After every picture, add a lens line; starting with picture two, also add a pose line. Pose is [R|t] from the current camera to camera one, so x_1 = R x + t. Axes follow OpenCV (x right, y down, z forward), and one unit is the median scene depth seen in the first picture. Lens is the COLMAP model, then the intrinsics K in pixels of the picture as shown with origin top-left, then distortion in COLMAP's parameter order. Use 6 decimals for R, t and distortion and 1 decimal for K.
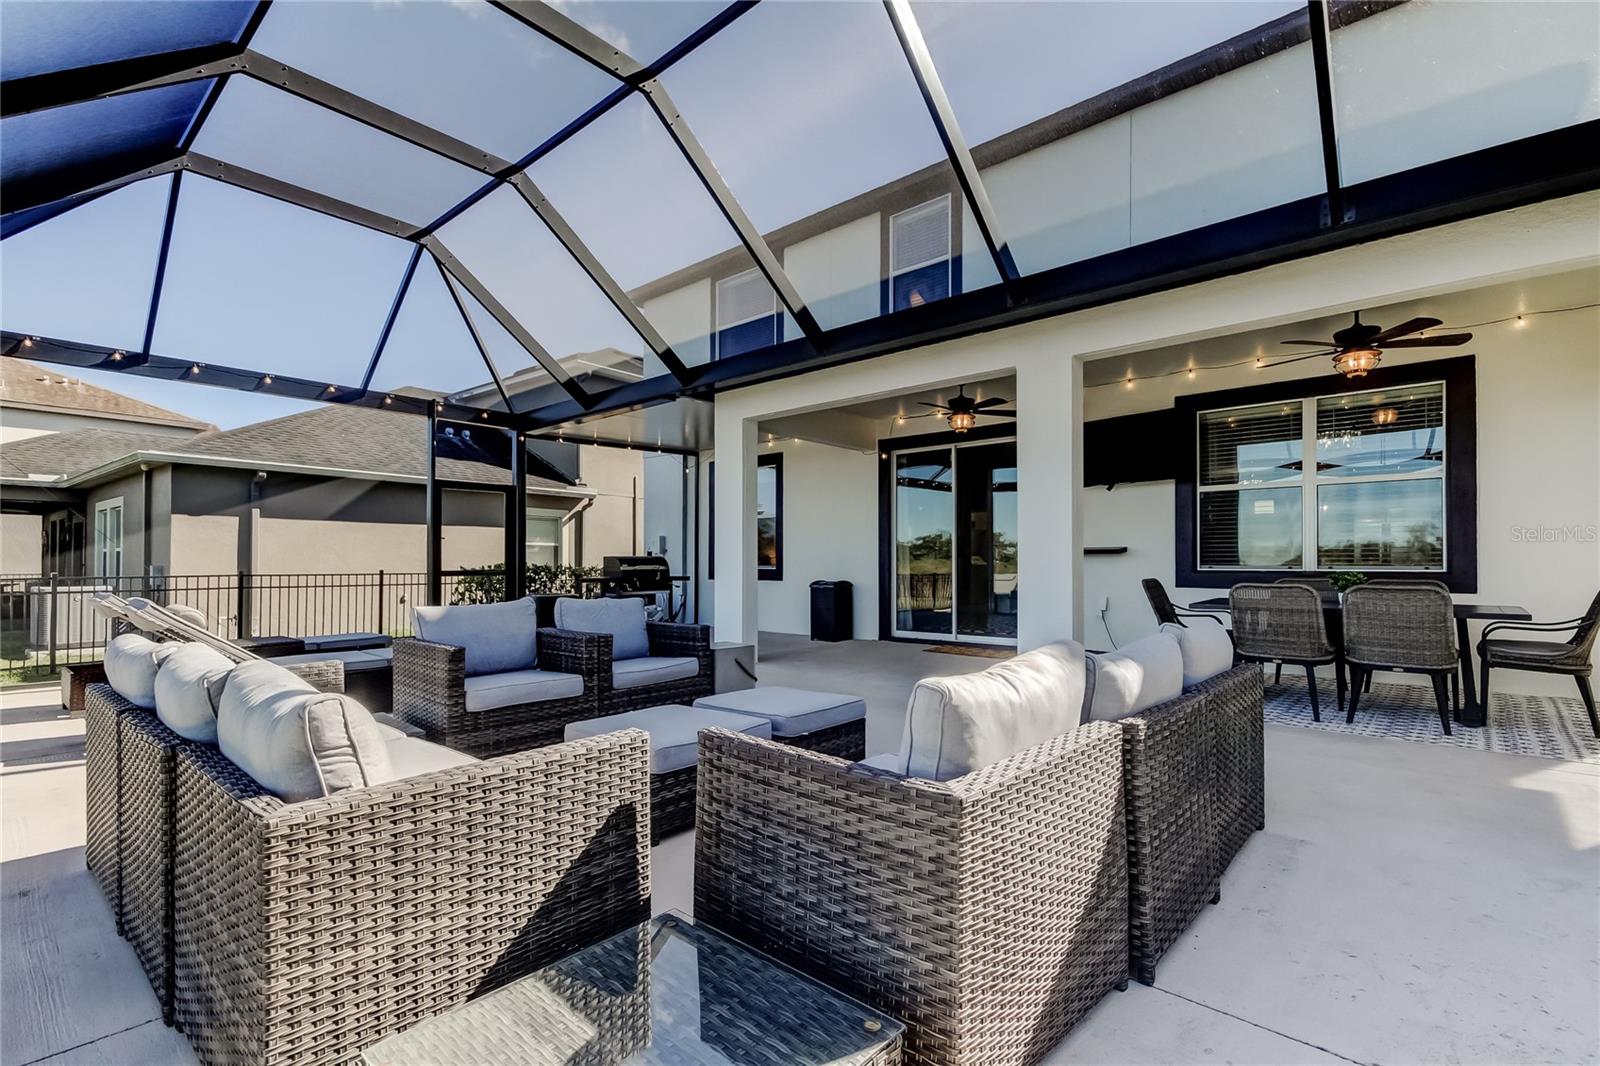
lens RADIAL K [[739.9, 0, 776.3], [0, 739.9, 563.2], [0, 0, 1]] dist [-0.013851, -0.000239]
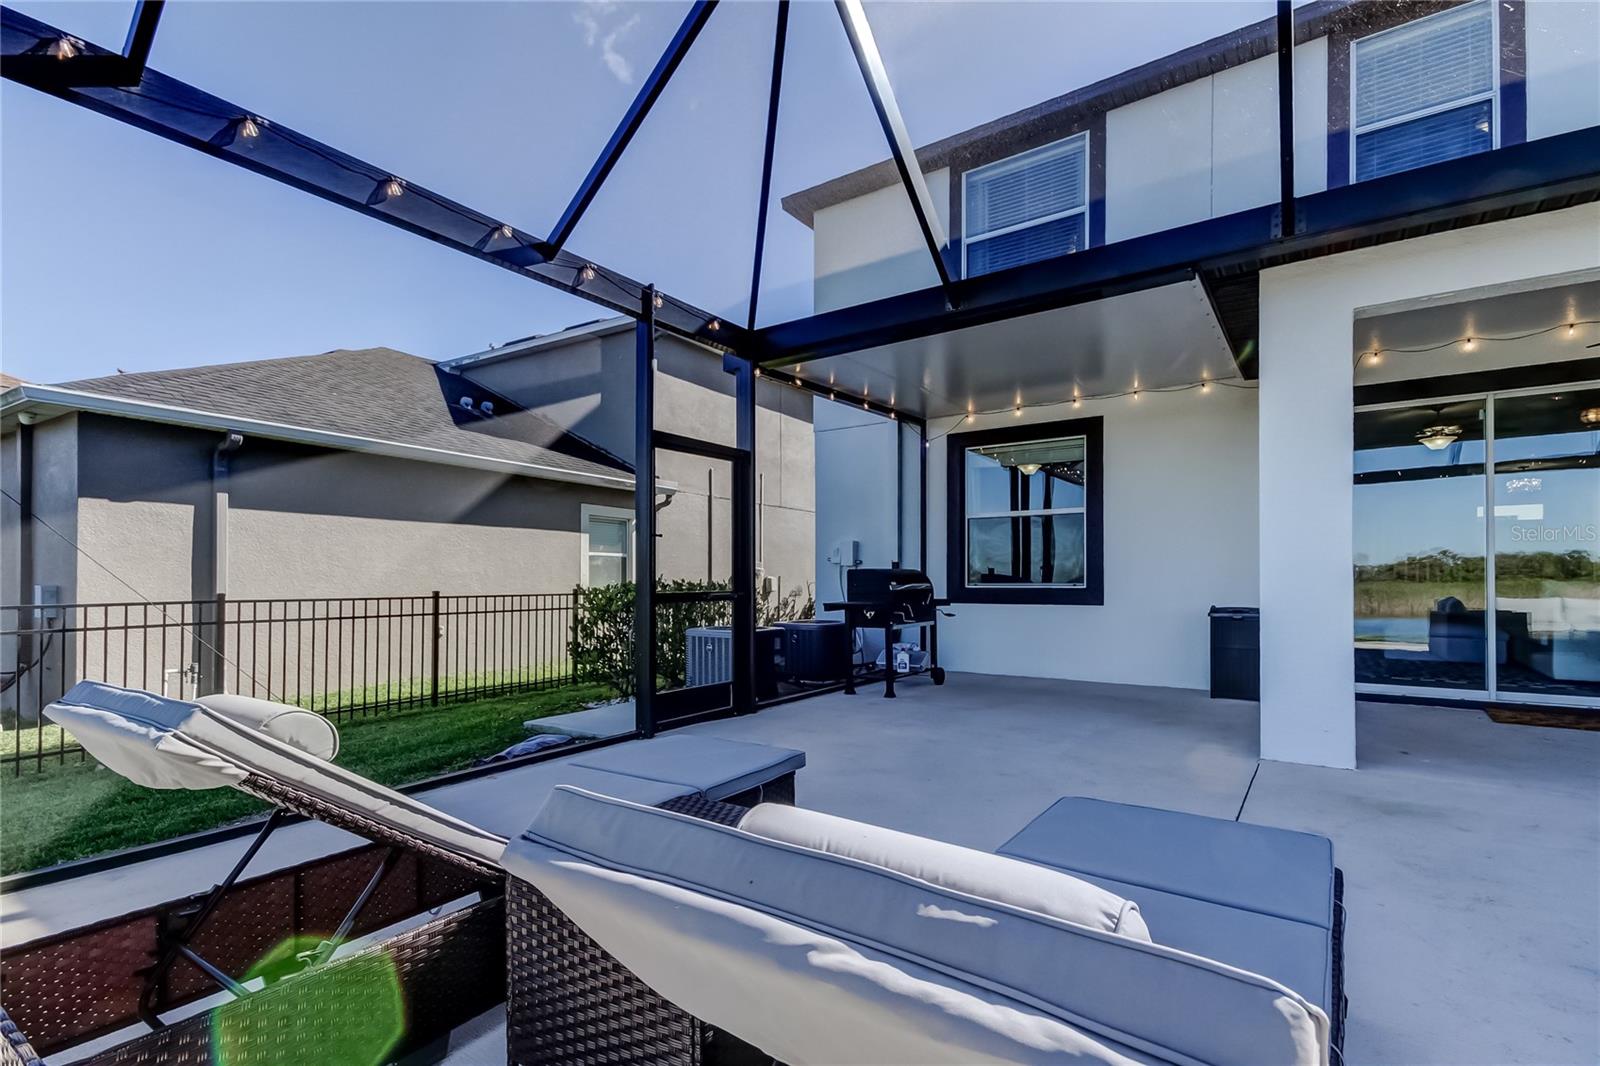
lens RADIAL K [[771.5, 0, 808.8], [0, 771.5, 591.5], [0, 0, 1]] dist [-0.003607, -0.000250]
pose [[0.992138, -0.003195, 0.125106, -0.296240], [0.001213, 0.999873, 0.015918, -0.000673], [-0.125141, -0.015641, 0.992016, 0.287228]]
